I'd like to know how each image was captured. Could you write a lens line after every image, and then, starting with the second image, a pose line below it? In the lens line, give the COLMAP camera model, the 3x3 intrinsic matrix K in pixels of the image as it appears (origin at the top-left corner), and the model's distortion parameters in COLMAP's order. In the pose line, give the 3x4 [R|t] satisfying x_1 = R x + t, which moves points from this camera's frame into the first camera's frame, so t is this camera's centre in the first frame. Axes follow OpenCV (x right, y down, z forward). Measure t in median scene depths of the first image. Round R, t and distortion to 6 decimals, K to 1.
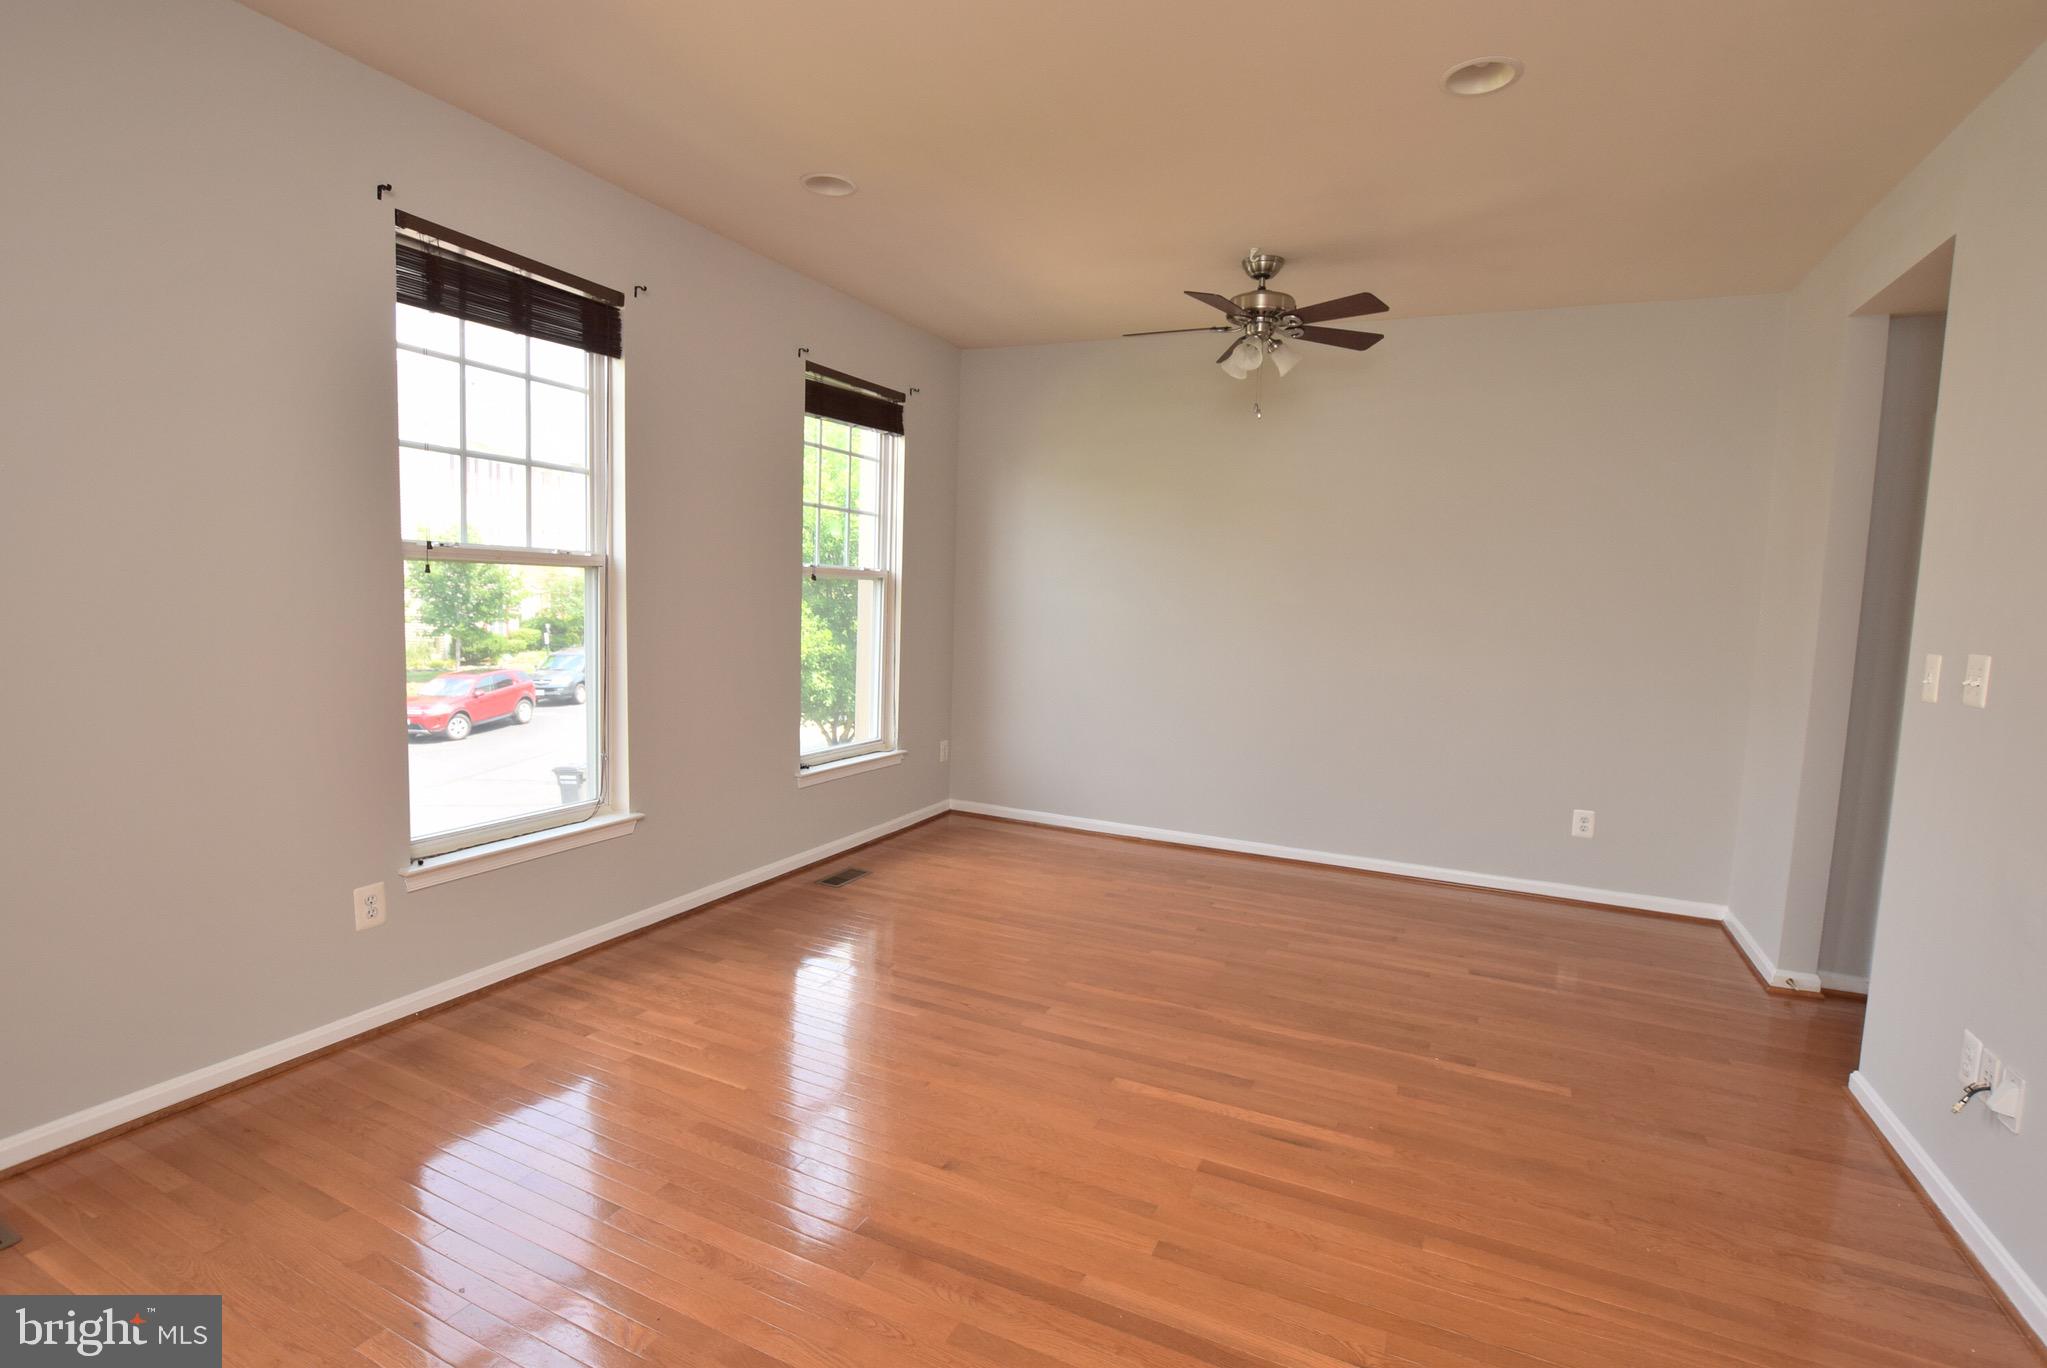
lens RADIAL K [[980.2, 0, 1016.2], [0, 980.2, 690.7], [0, 0, 1]] dist [0.002327, 0.000110]
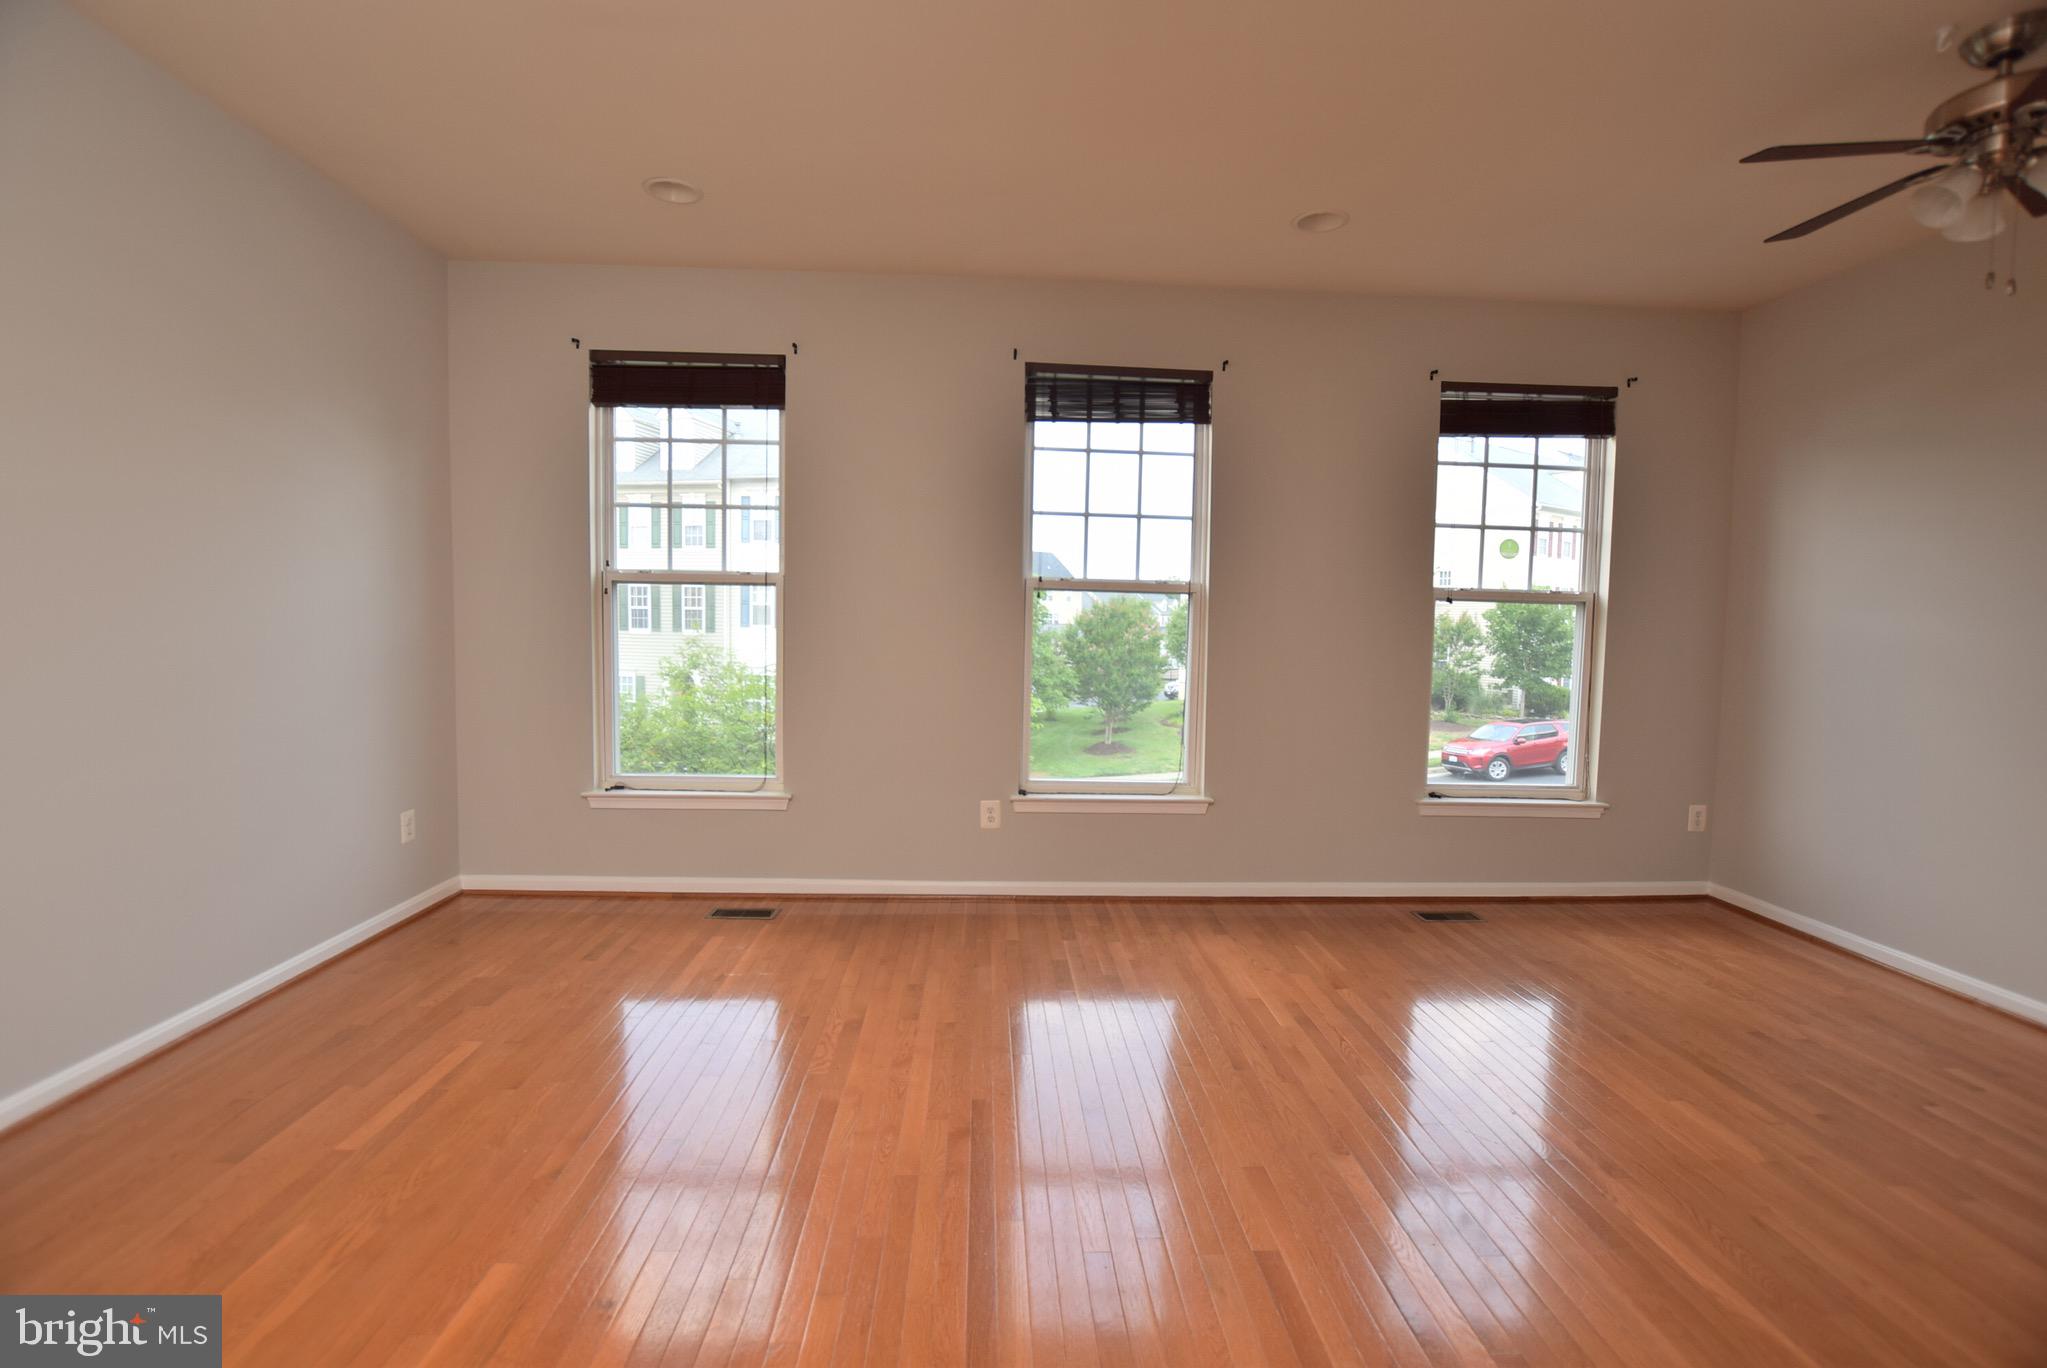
lens RADIAL K [[877.0, 0, 1002.4], [0, 877.0, 678.1], [0, 0, 1]] dist [-0.025187, 0.000041]
pose [[0.477932, 0.031146, -0.877844, 0.402340], [-0.094402, 0.995404, -0.016080, 0.019999], [0.873309, 0.090555, 0.478676, 0.247479]]
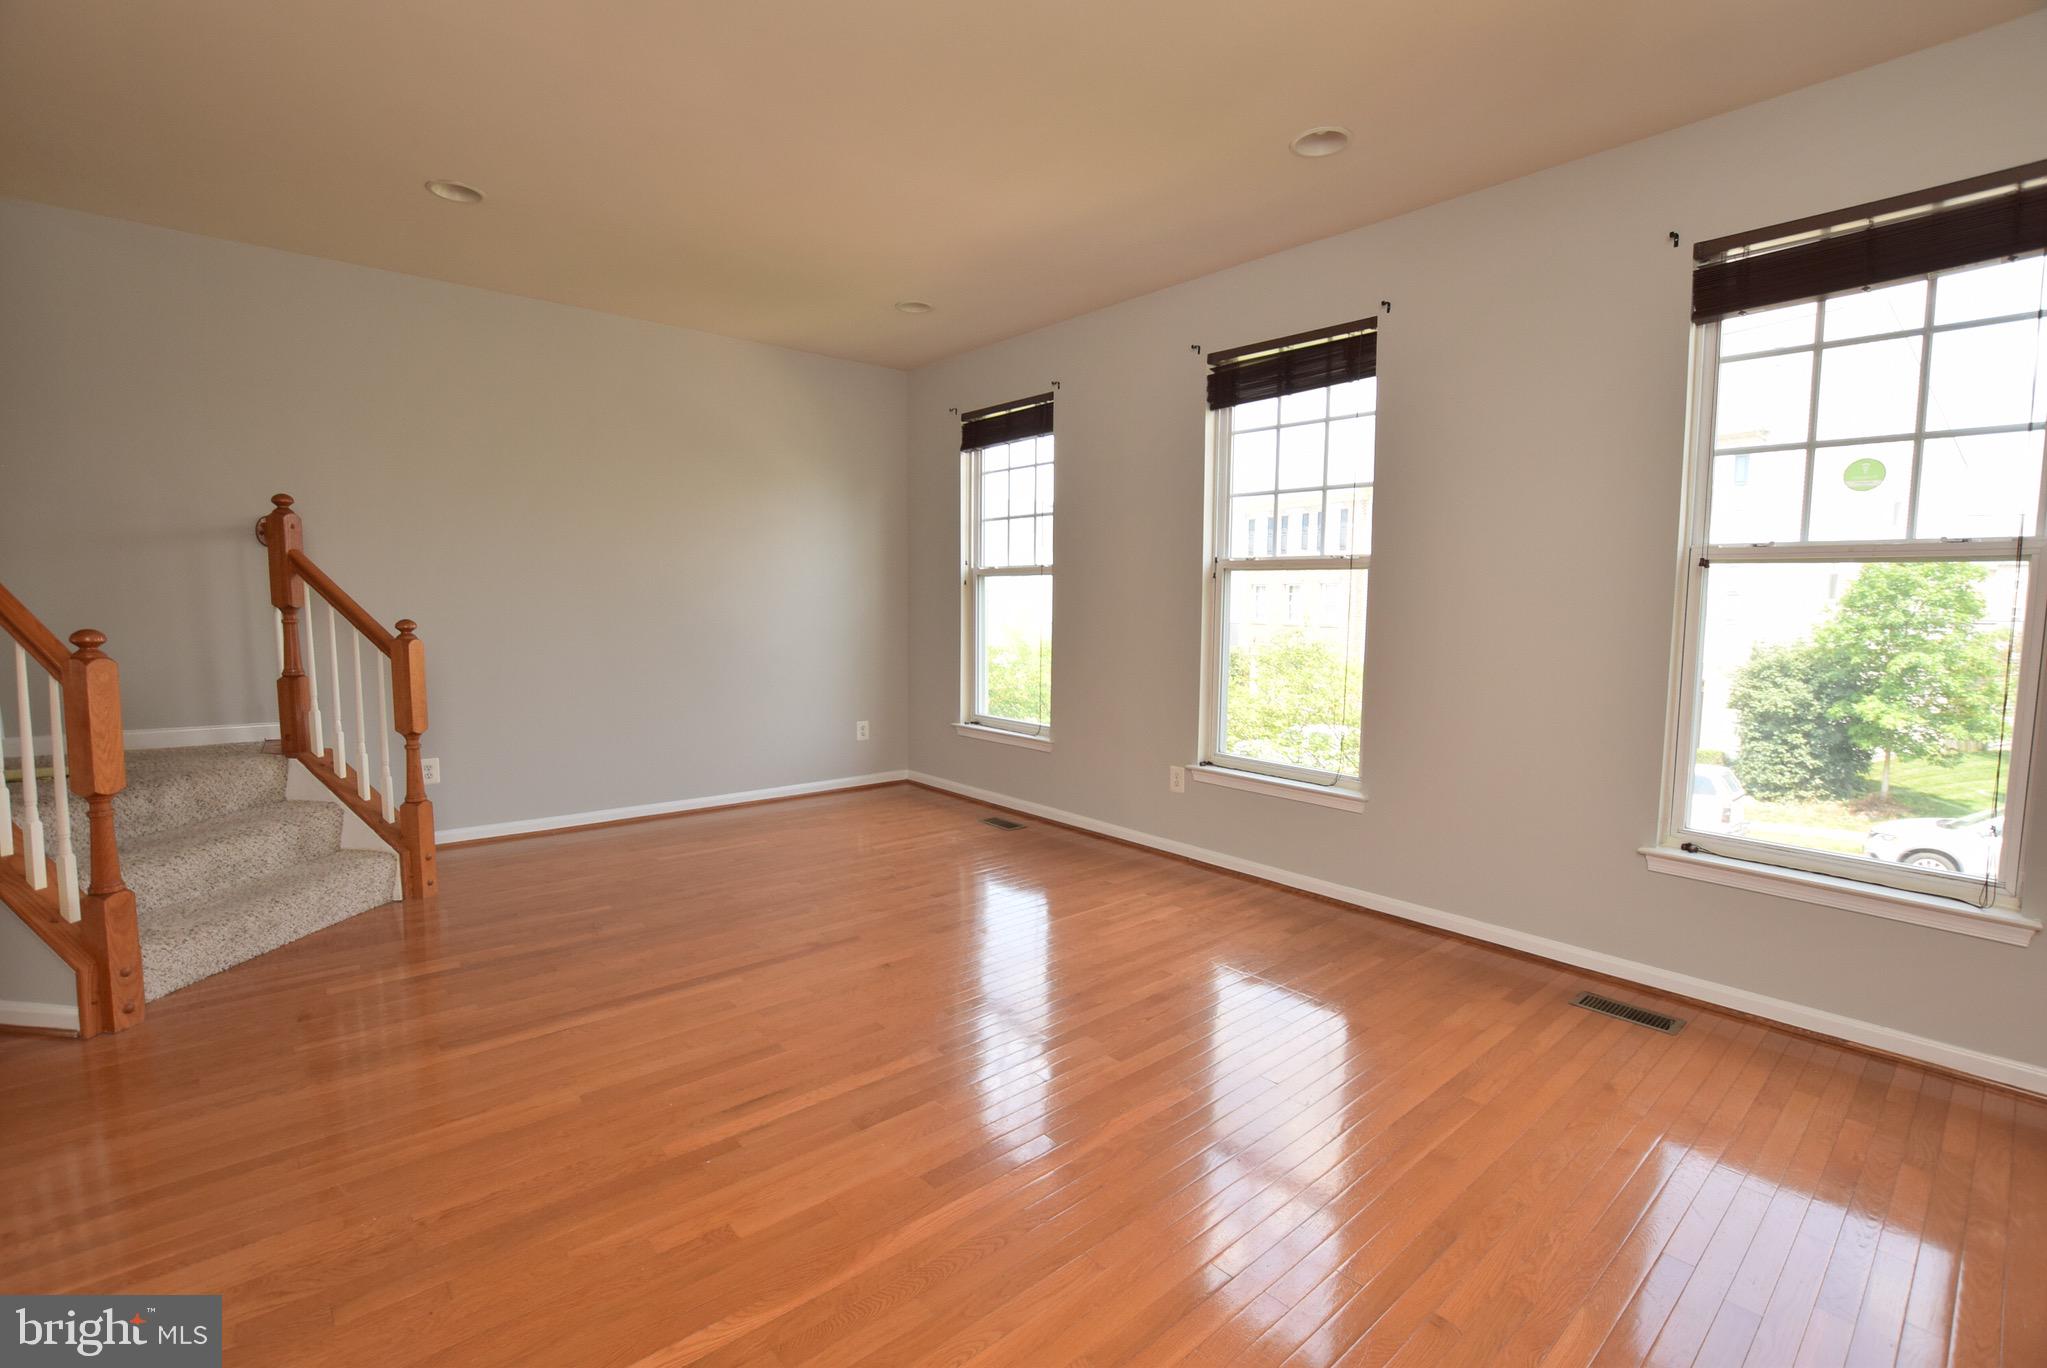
lens RADIAL K [[877.0, 0, 1002.5], [0, 877.0, 665.4], [0, 0, 1]] dist [-0.025187, 0.000041]
pose [[-0.391744, 0.054582, -0.918454, 0.606740], [-0.098976, 0.989946, 0.101047, -0.070799], [0.914735, 0.130490, -0.382403, 0.945355]]
